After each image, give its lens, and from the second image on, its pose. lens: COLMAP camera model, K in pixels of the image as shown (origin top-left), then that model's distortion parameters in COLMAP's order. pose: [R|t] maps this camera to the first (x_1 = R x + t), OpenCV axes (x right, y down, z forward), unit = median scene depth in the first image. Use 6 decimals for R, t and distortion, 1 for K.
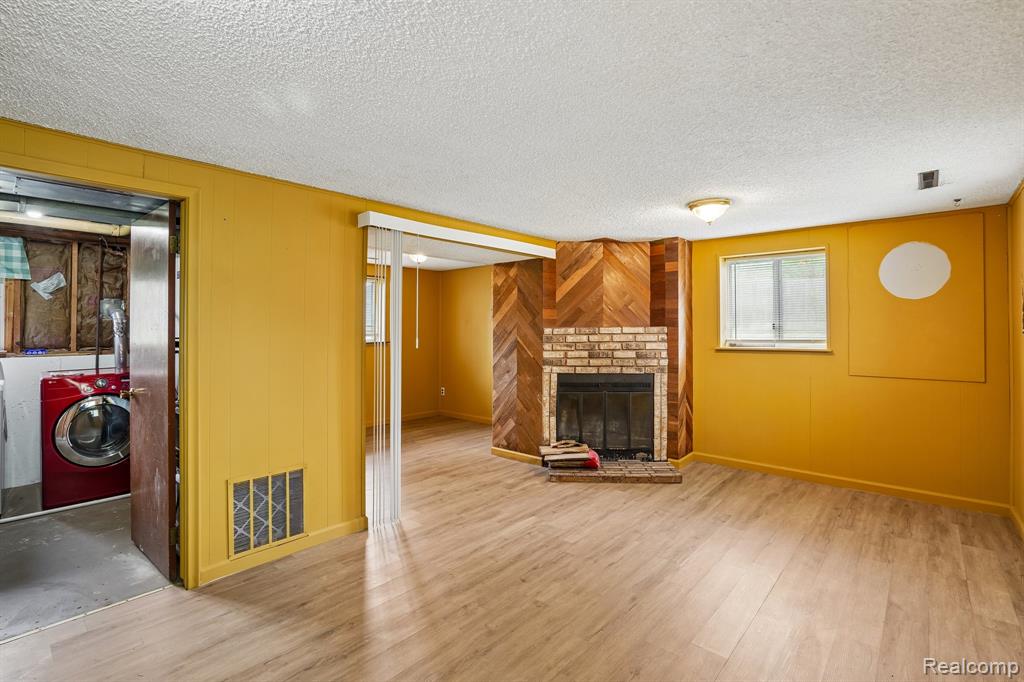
lens RADIAL K [[473.1, 0, 514.8], [0, 473.1, 339.9], [0, 0, 1]] dist [-0.055999, 0.020351]
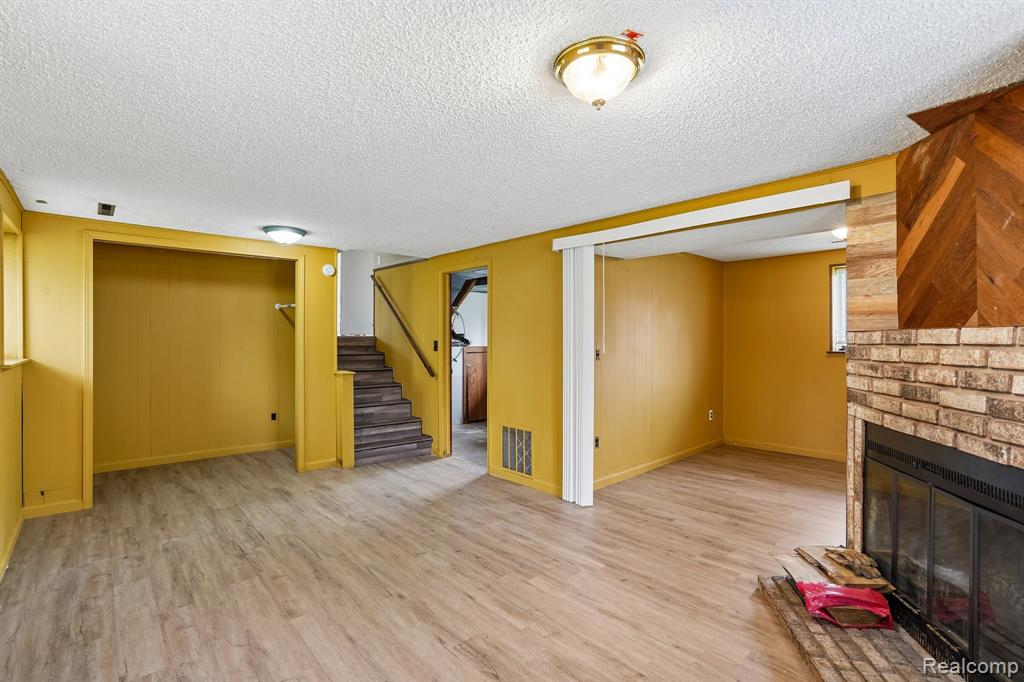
lens RADIAL K [[473.1, 0, 514.8], [0, 473.1, 339.9], [0, 0, 1]] dist [-0.055999, 0.020351]
pose [[-0.105833, 0.006176, -0.994365, 0.755883], [-0.017491, 0.999814, 0.008072, -0.016771], [0.994230, 0.018247, -0.105705, 0.812771]]
